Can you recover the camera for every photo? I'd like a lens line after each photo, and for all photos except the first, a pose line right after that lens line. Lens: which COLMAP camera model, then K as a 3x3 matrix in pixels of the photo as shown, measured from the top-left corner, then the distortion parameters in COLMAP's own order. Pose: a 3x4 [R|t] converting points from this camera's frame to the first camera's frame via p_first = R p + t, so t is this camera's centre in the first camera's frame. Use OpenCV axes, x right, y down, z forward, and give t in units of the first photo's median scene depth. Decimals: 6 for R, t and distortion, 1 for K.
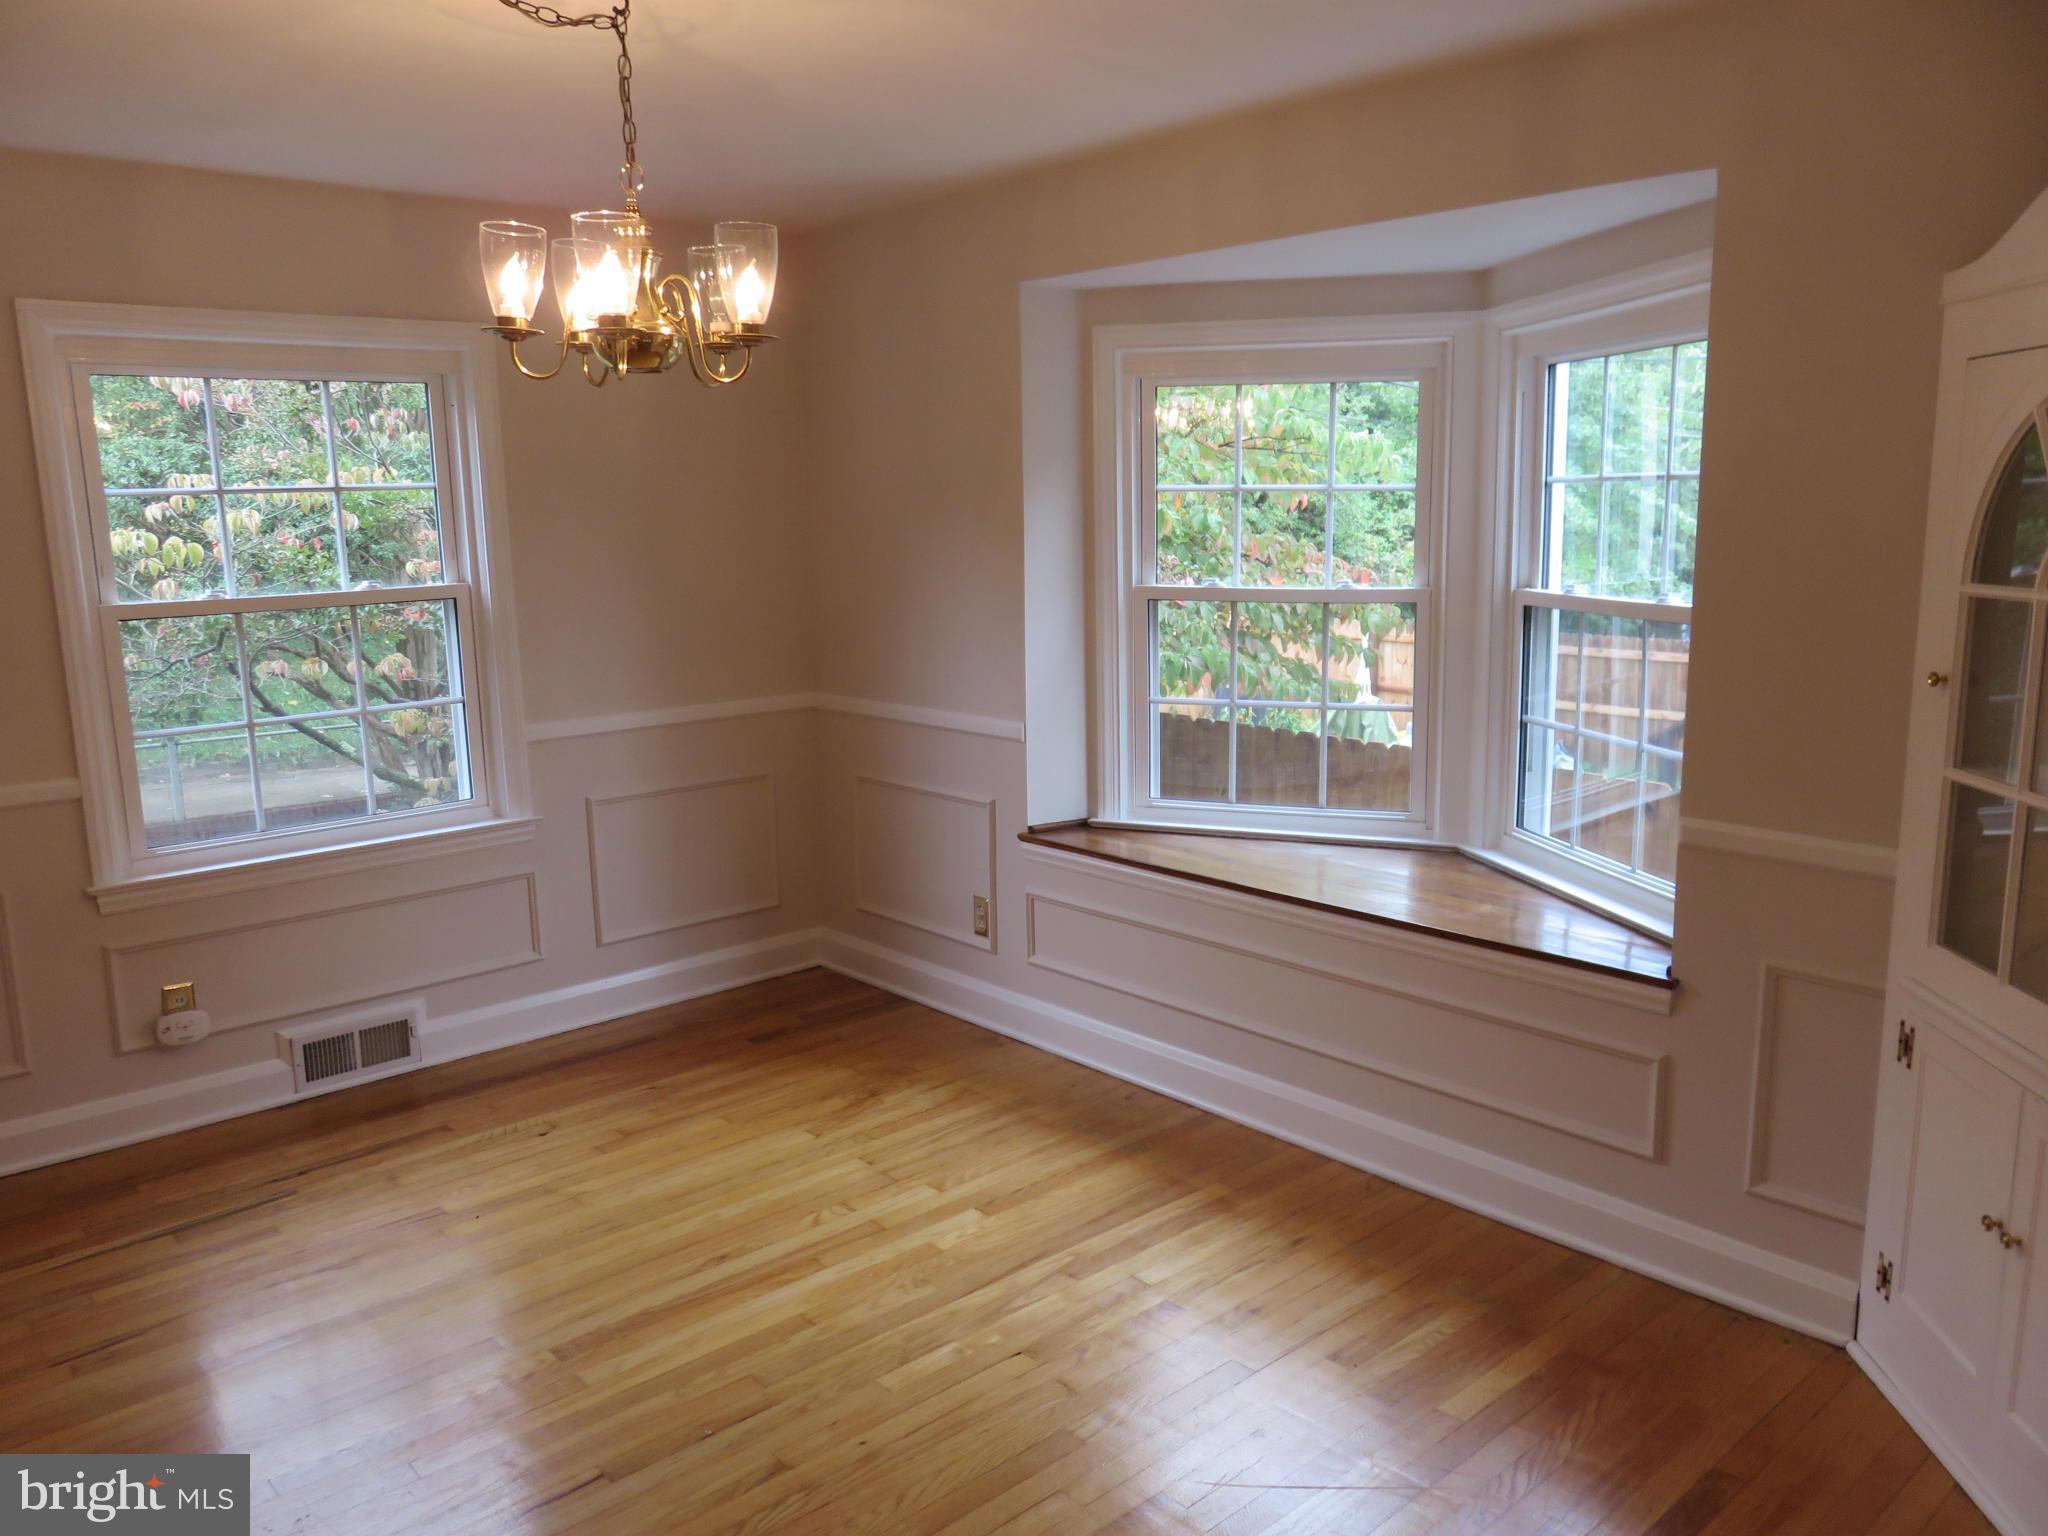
lens RADIAL K [[1543.1, 0, 1019.1], [0, 1543.1, 766.5], [0, 0, 1]] dist [-0.009551, 0.005765]
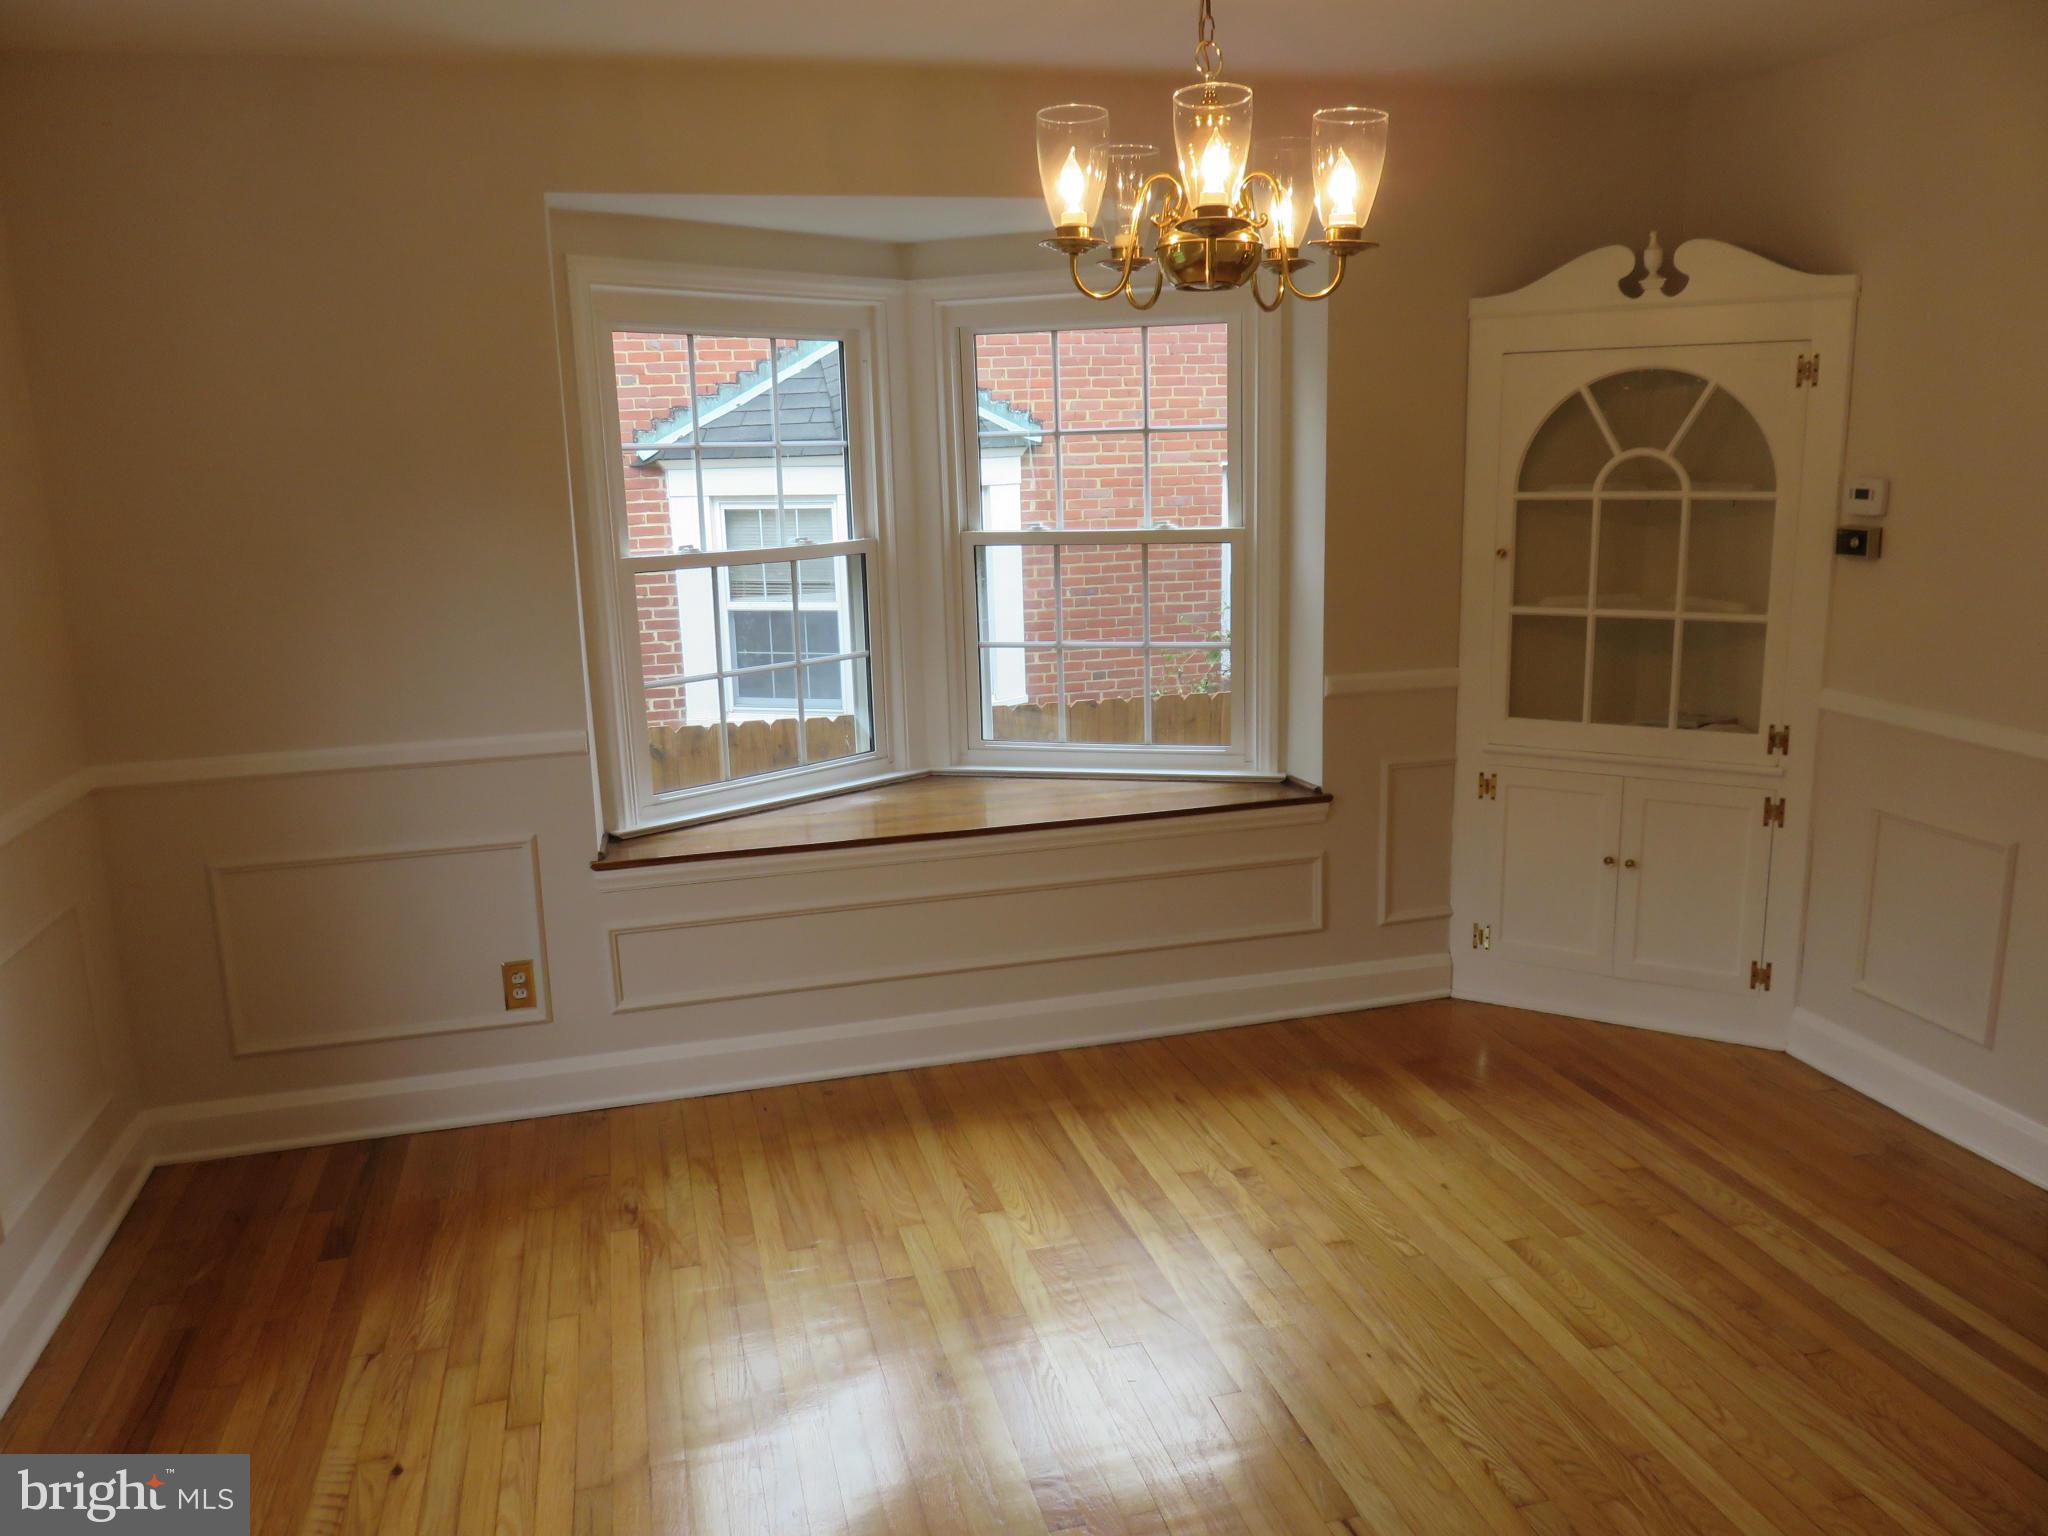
lens RADIAL K [[1543.1, 0, 1004.3], [0, 1543.1, 796.6], [0, 0, 1]] dist [-0.009551, 0.005765]
pose [[0.432428, -0.186081, 0.882258, -0.707956], [0.172371, 0.977488, 0.121681, -0.060158], [-0.885039, 0.099457, 0.454768, 0.483109]]
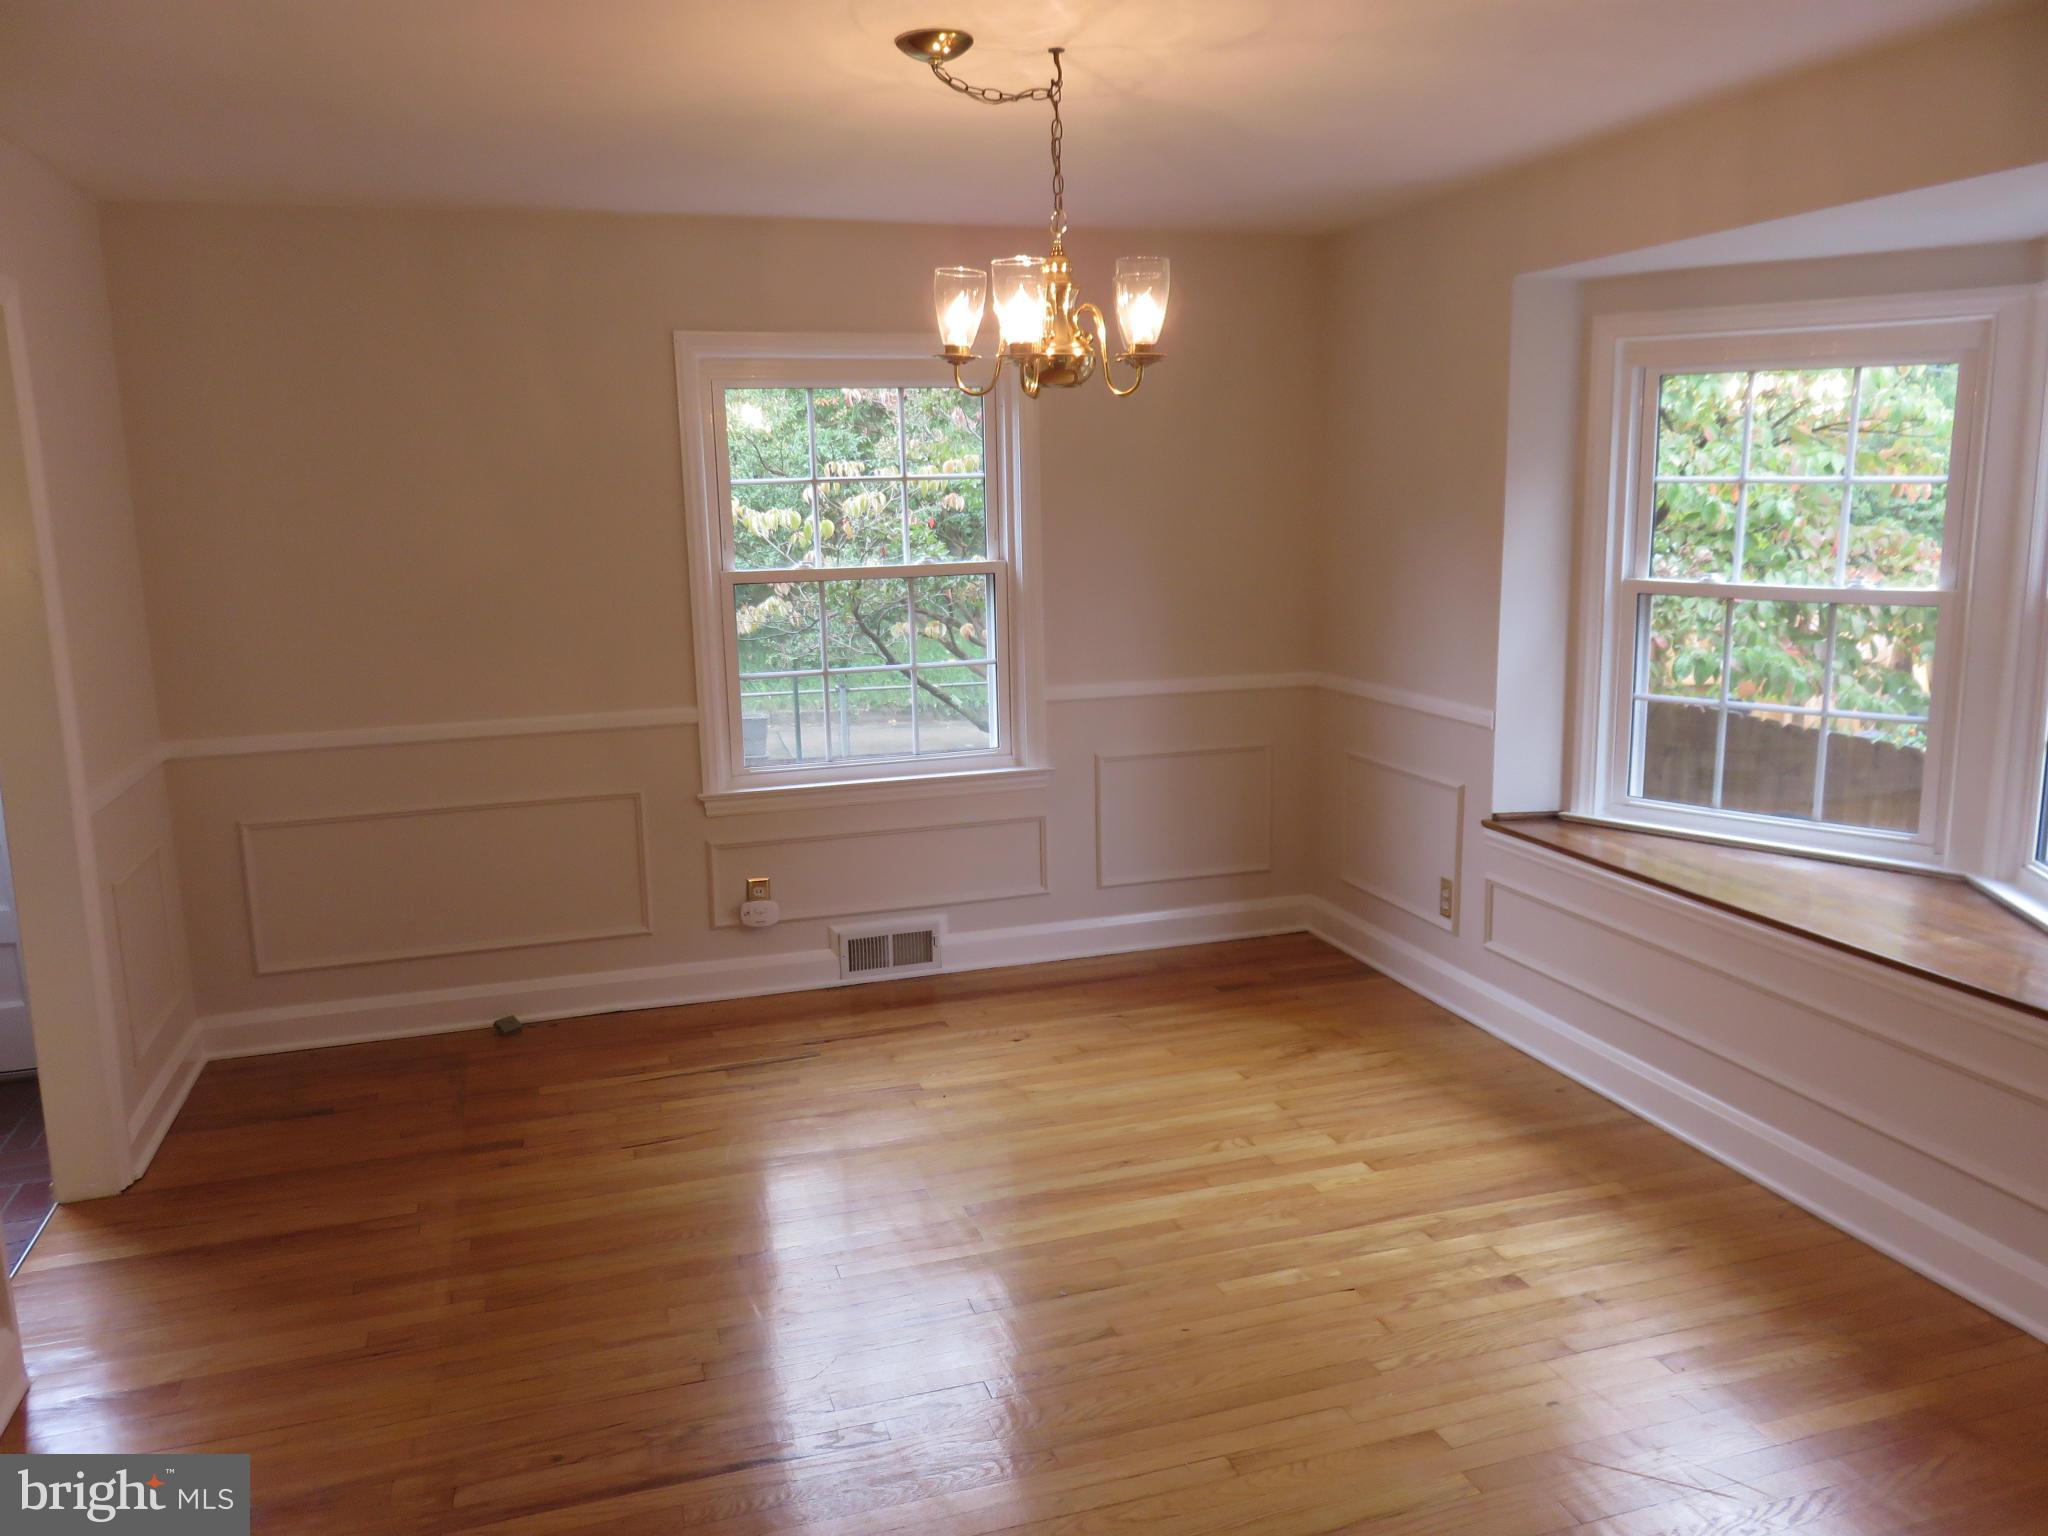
lens RADIAL K [[1543.1, 0, 1026.2], [0, 1543.1, 769.7], [0, 0, 1]] dist [-0.009551, 0.005765]
pose [[0.915810, 0.076692, -0.394221, 0.138481], [-0.070784, 0.997054, 0.029528, 0.001992], [0.395324, 0.000862, 0.918541, -0.059565]]
